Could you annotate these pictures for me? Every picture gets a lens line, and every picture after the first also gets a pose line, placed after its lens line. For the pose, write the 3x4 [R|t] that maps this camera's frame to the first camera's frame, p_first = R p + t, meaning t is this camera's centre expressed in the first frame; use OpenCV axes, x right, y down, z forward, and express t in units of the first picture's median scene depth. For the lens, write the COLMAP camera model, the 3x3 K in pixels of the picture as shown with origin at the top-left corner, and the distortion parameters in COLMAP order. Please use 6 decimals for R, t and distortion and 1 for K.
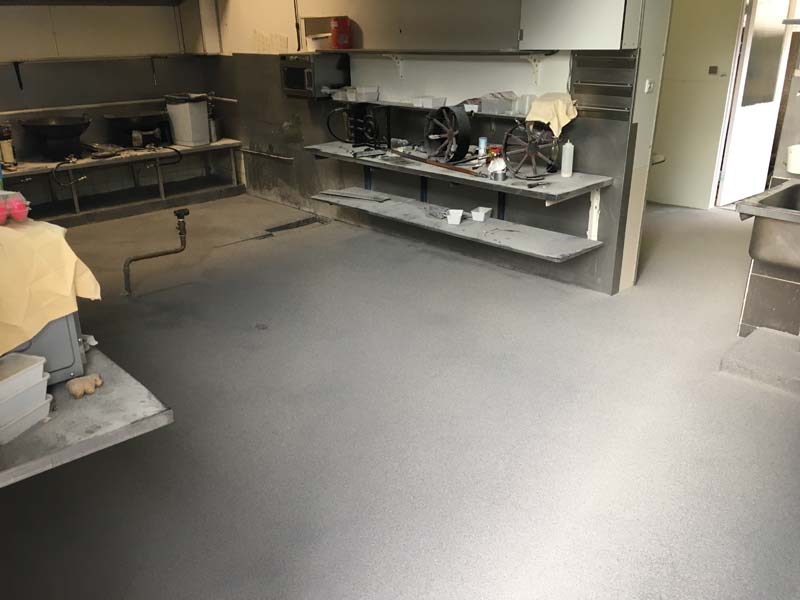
lens RADIAL K [[679.0, 0, 395.0], [0, 679.0, 293.1], [0, 0, 1]] dist [0.071080, -0.098291]
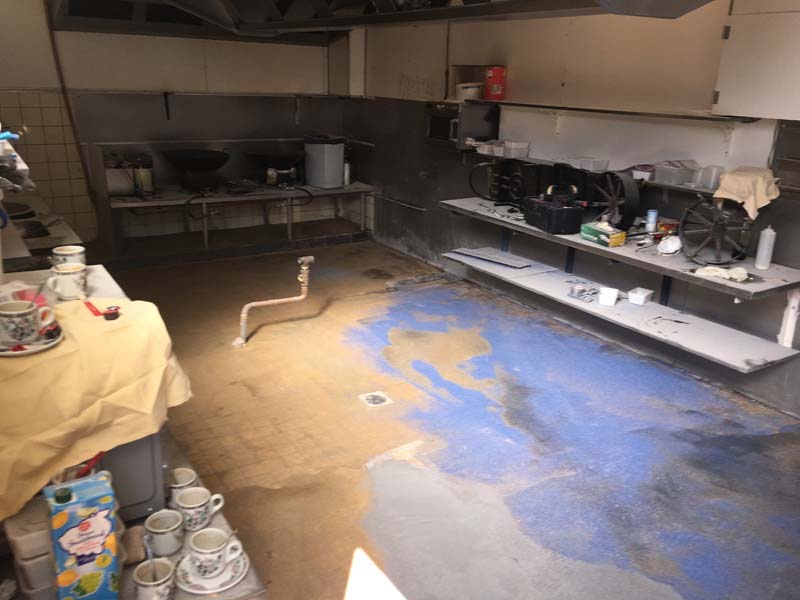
lens RADIAL K [[679.0, 0, 395.8], [0, 679.0, 289.9], [0, 0, 1]] dist [0.071080, -0.098291]
pose [[0.981787, 0.102935, -0.159686, -0.035391], [-0.112785, 0.992158, -0.053879, -0.039338], [0.152887, 0.070908, 0.985696, 0.092424]]
